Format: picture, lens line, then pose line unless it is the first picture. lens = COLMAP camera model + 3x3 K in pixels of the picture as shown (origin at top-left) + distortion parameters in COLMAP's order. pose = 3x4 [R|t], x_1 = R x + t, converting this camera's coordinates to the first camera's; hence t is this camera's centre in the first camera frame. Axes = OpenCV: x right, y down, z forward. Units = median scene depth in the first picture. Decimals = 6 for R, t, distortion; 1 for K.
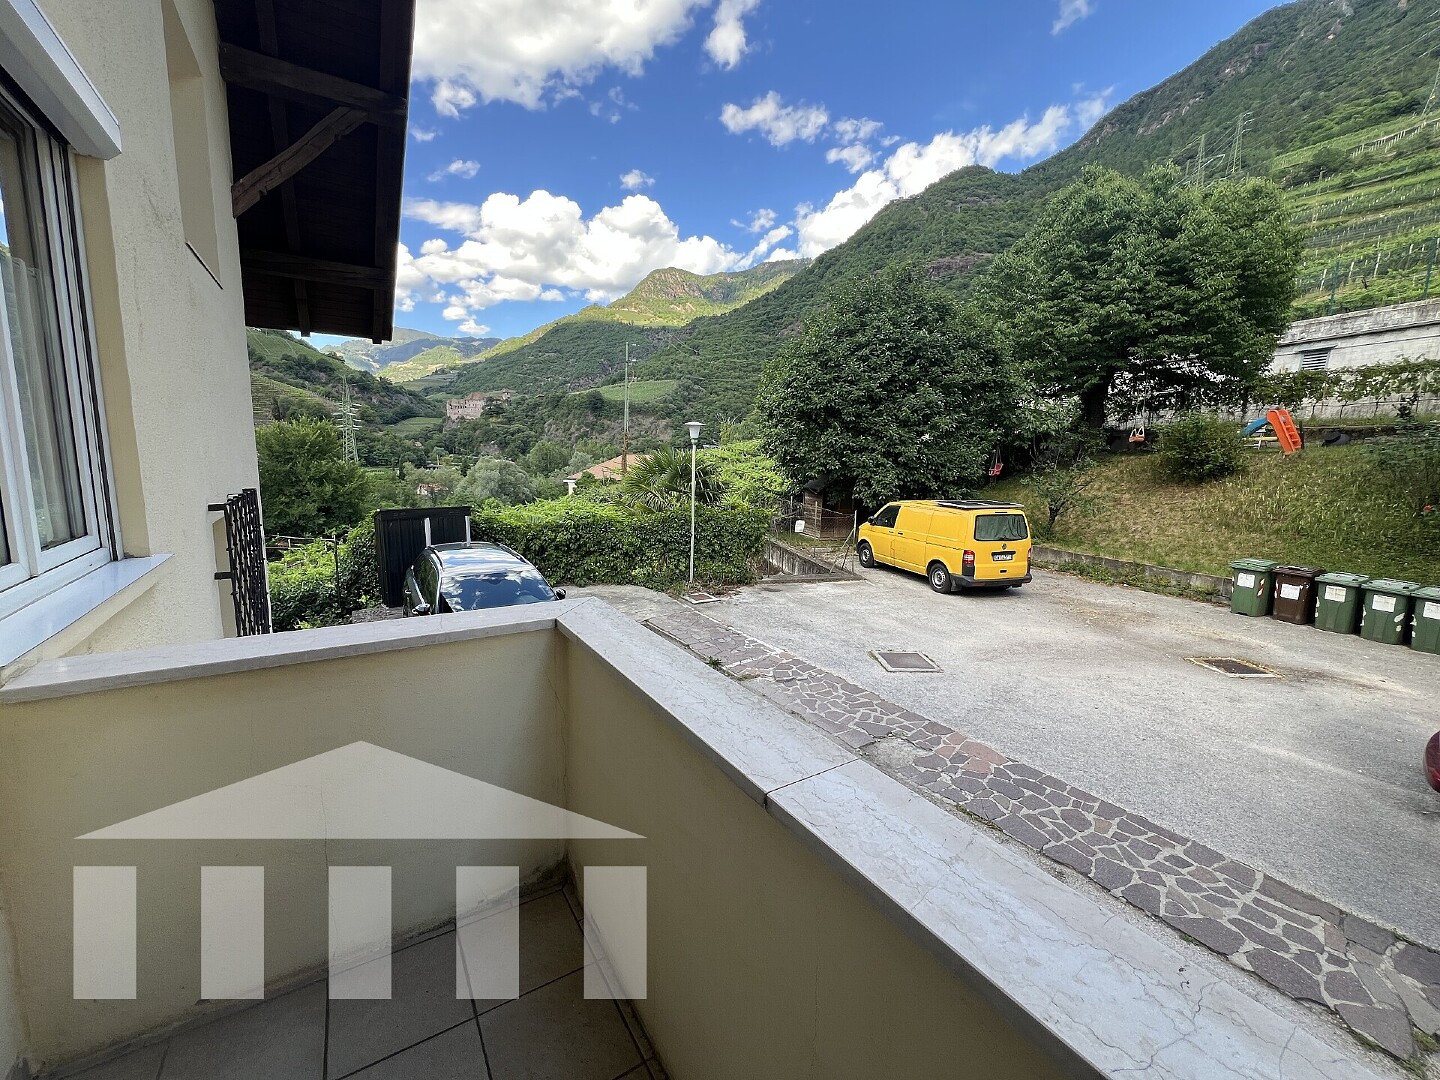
lens RADIAL K [[582.7, 0, 721.7], [0, 582.7, 534.1], [0, 0, 1]] dist [-0.002028, 0.000017]
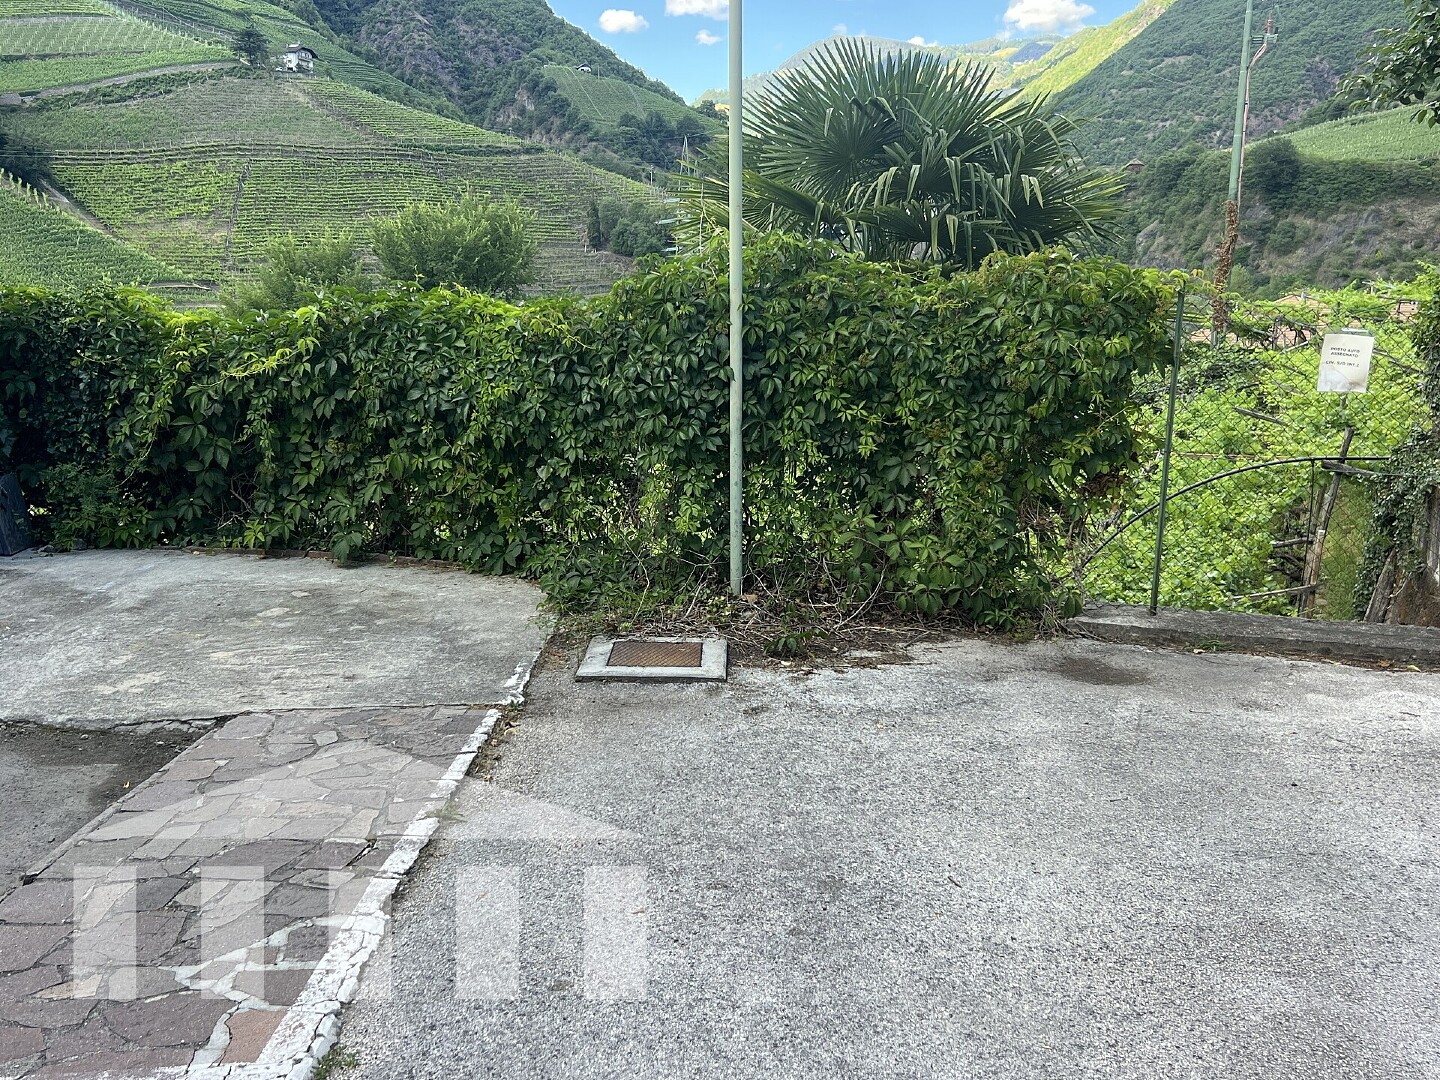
lens RADIAL K [[1439.0, 0, 720.0], [0, 1439.0, 540.0], [0, 0, 1]] dist [0.060609, -0.048970]
pose [[0.838234, 0.074766, -0.540160, 0.100342], [-0.065509, 0.997189, 0.036368, 0.018045], [0.541361, 0.004900, 0.840776, 0.222443]]
